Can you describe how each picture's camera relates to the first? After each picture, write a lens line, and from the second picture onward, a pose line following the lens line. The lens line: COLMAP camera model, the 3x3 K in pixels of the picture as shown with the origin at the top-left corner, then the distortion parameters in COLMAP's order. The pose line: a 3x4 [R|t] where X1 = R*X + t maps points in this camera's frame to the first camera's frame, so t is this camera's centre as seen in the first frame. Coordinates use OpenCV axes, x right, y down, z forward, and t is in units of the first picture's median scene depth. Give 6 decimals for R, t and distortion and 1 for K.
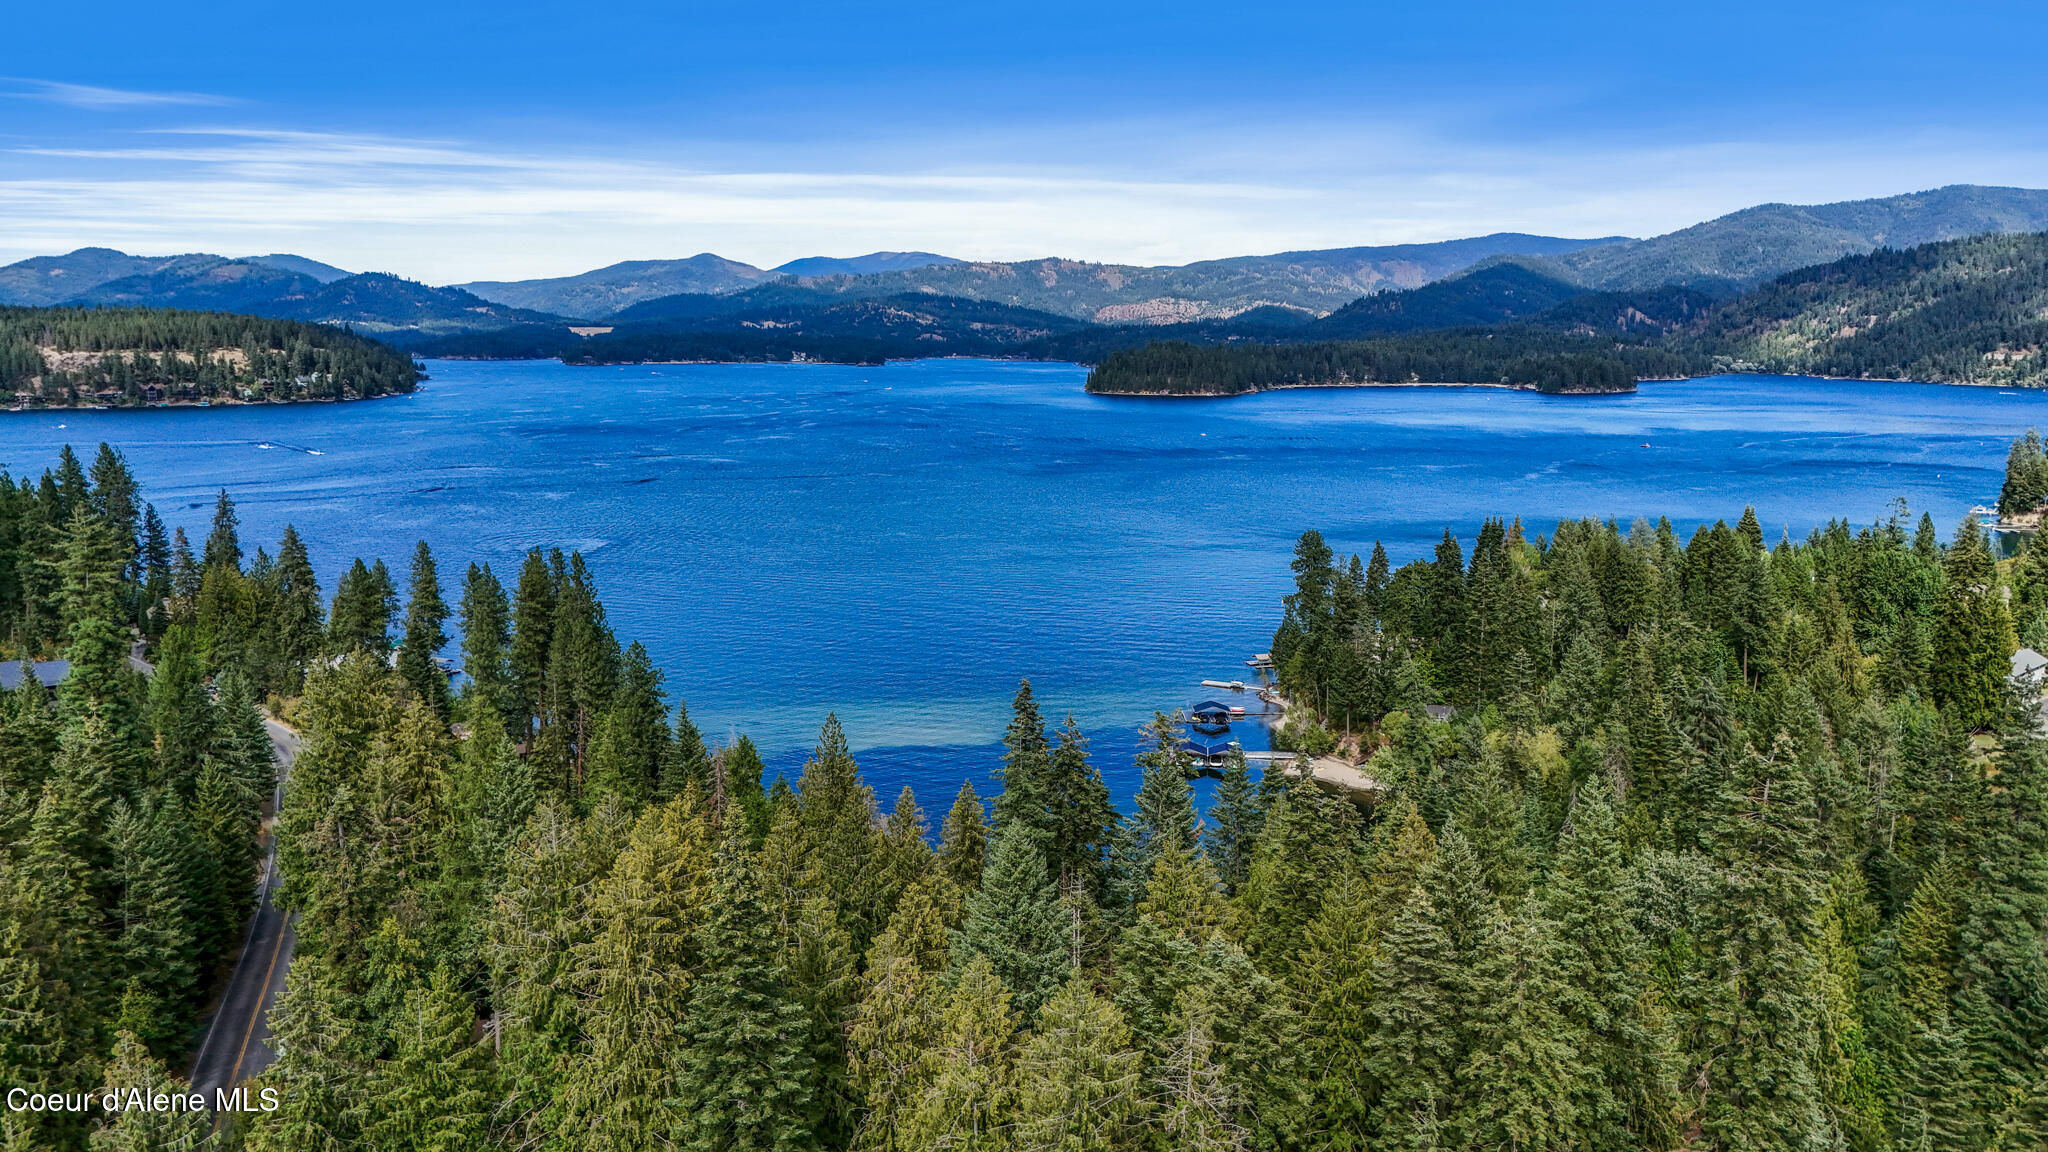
lens RADIAL K [[1519.5, 0, 1025.8], [0, 1519.5, 567.5], [0, 0, 1]] dist [0.079865, -0.074759]
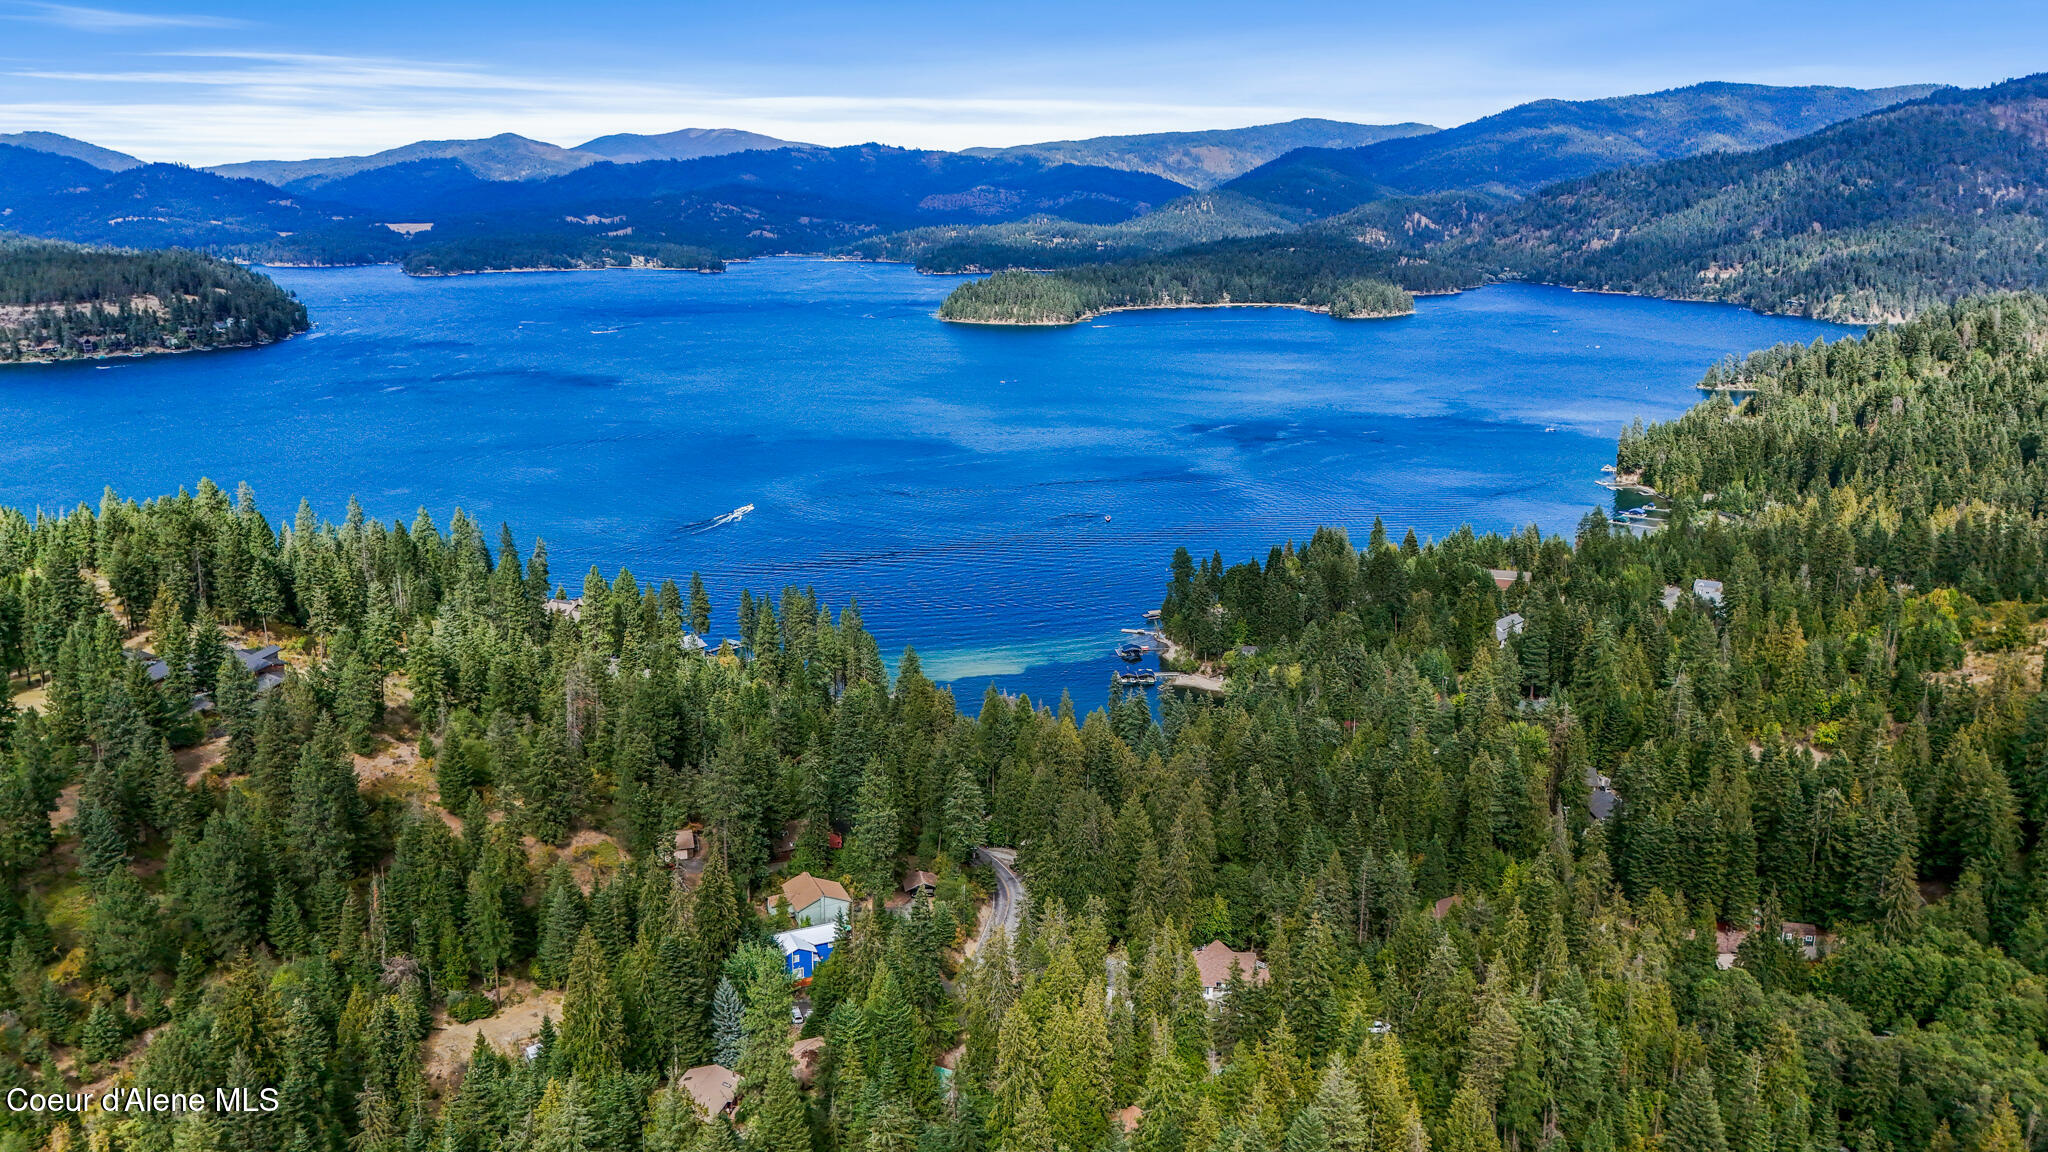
lens RADIAL K [[1519.5, 0, 1025.8], [0, 1519.5, 567.5], [0, 0, 1]] dist [0.079865, -0.074759]
pose [[0.992698, -0.031234, 0.116517, -0.040763], [0.021756, 0.996416, 0.081746, -0.029686], [-0.118652, -0.078614, 0.989819, -0.151411]]
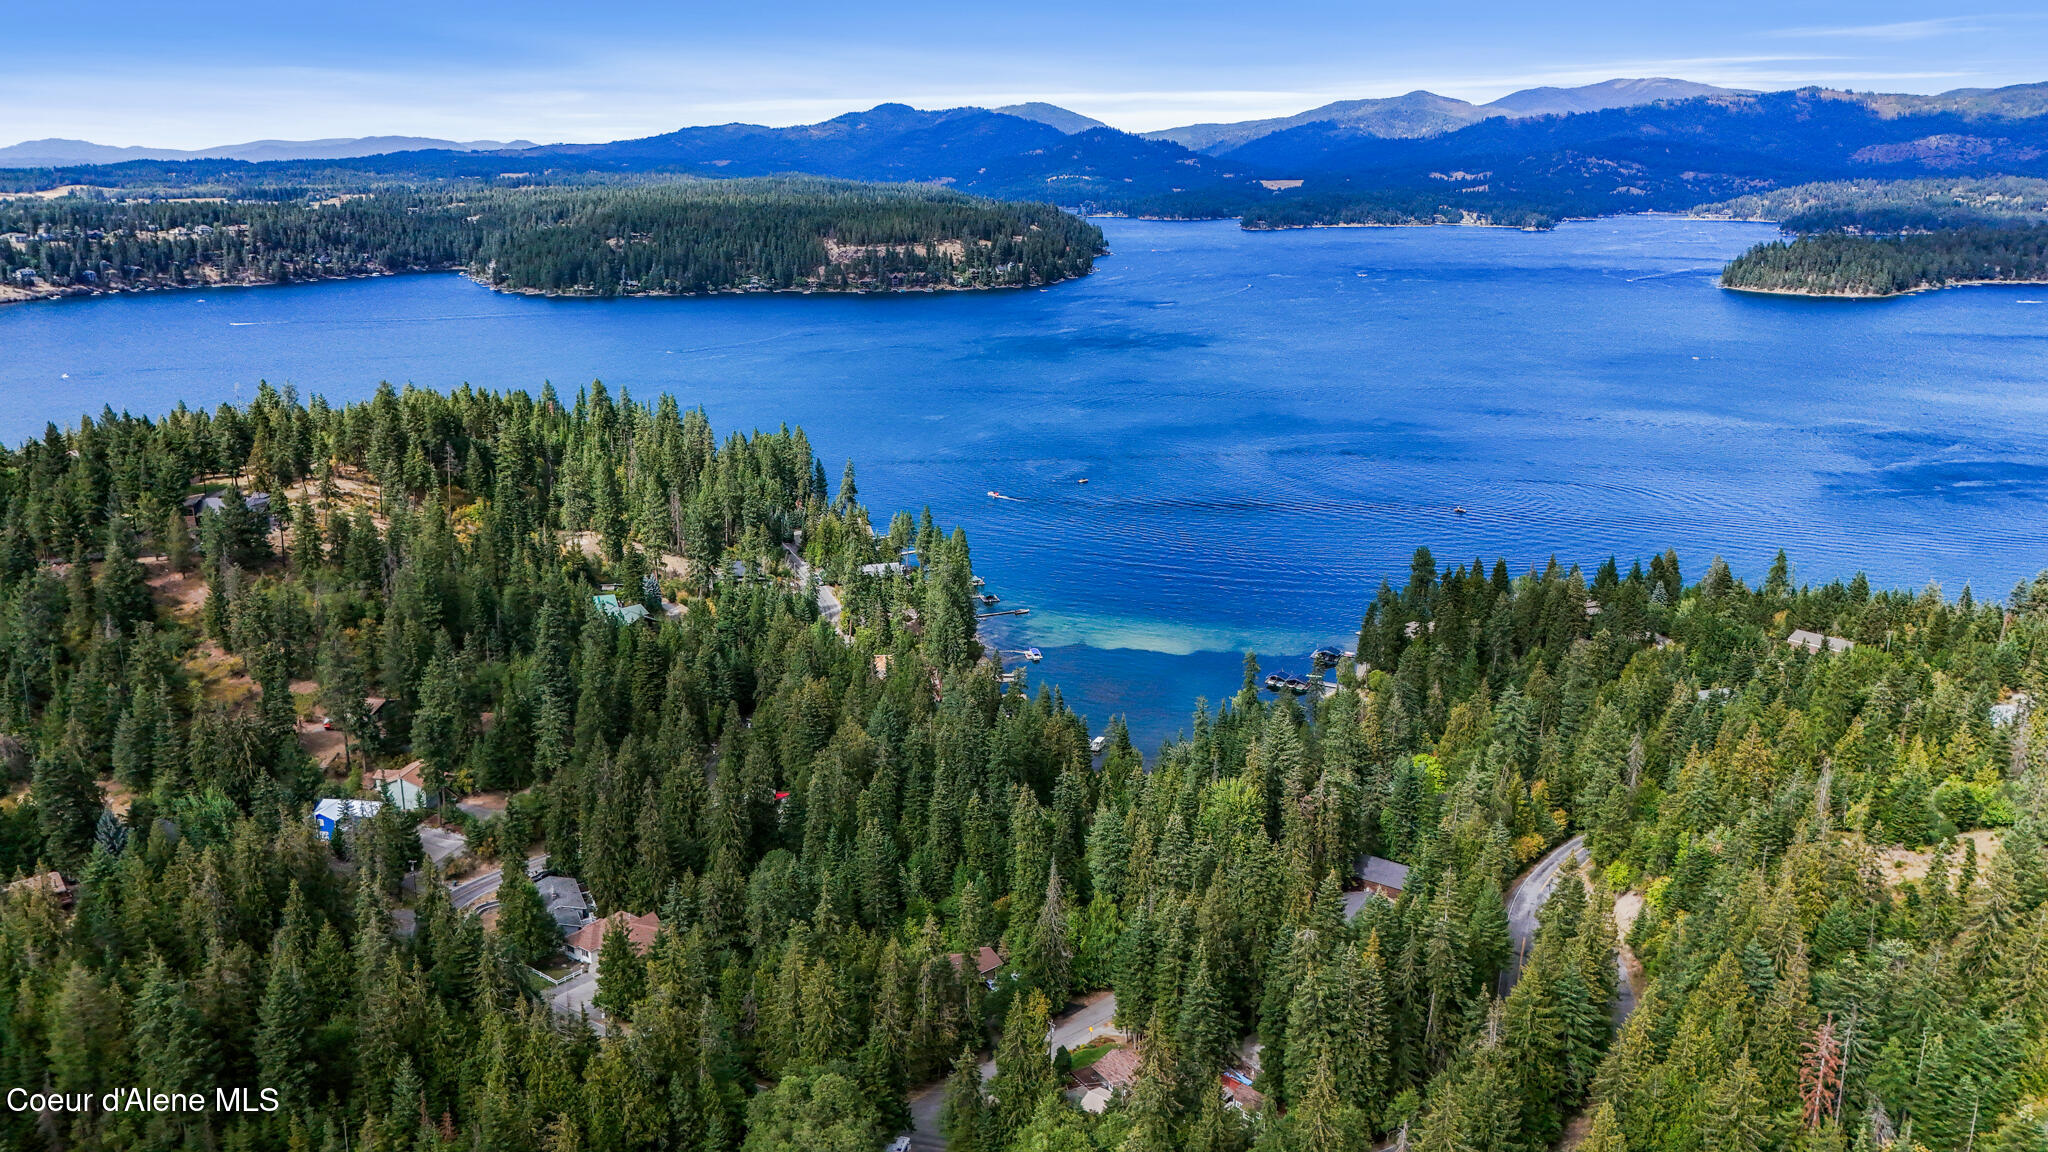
lens RADIAL K [[1519.5, 0, 1025.8], [0, 1519.5, 567.5], [0, 0, 1]] dist [0.079865, -0.074759]
pose [[0.899584, 0.110950, -0.422420, 0.095436], [-0.065667, 0.990560, 0.120329, -0.032335], [0.431783, -0.080507, 0.898378, -0.115931]]
